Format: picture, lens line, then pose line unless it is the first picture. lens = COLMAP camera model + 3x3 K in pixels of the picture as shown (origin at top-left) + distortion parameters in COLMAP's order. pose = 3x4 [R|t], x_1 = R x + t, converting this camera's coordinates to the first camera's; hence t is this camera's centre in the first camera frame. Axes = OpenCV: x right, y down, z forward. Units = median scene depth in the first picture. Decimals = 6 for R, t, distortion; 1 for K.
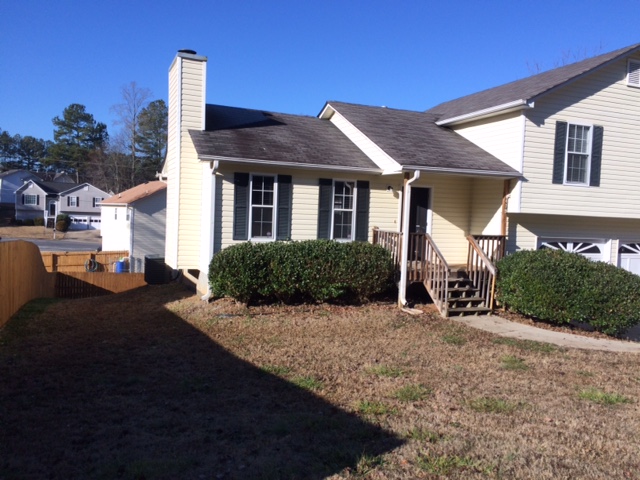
lens RADIAL K [[537.7, 0, 321.2], [0, 537.7, 234.4], [0, 0, 1]] dist [0.094160, -0.089603]
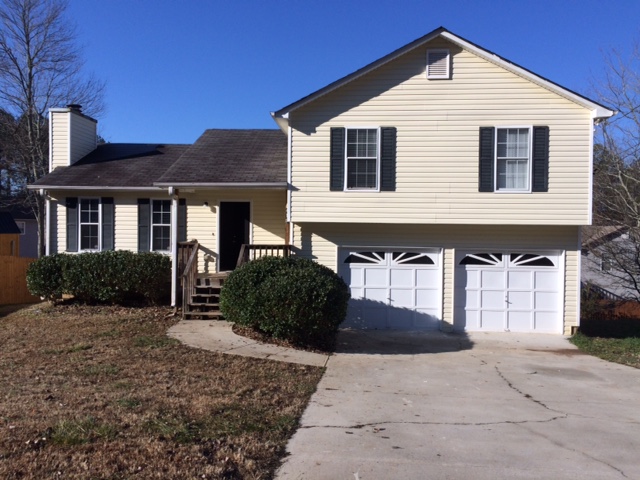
lens RADIAL K [[537.7, 0, 335.1], [0, 537.7, 232.9], [0, 0, 1]] dist [0.094160, -0.089603]
pose [[0.893163, -0.028250, -0.448845, 0.860962], [0.005737, 0.998660, -0.051438, 0.031308], [0.449697, 0.043368, 0.892128, 0.144829]]
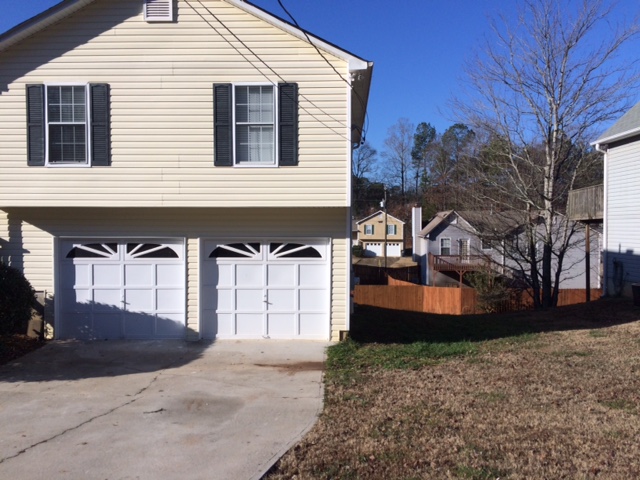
lens RADIAL K [[537.7, 0, 324.9], [0, 537.7, 237.6], [0, 0, 1]] dist [0.094160, -0.089603]
pose [[0.899150, -0.029610, -0.436638, 1.125964], [0.018747, 0.999399, -0.029167, 0.036529], [0.437239, 0.018040, 0.899164, 0.491520]]
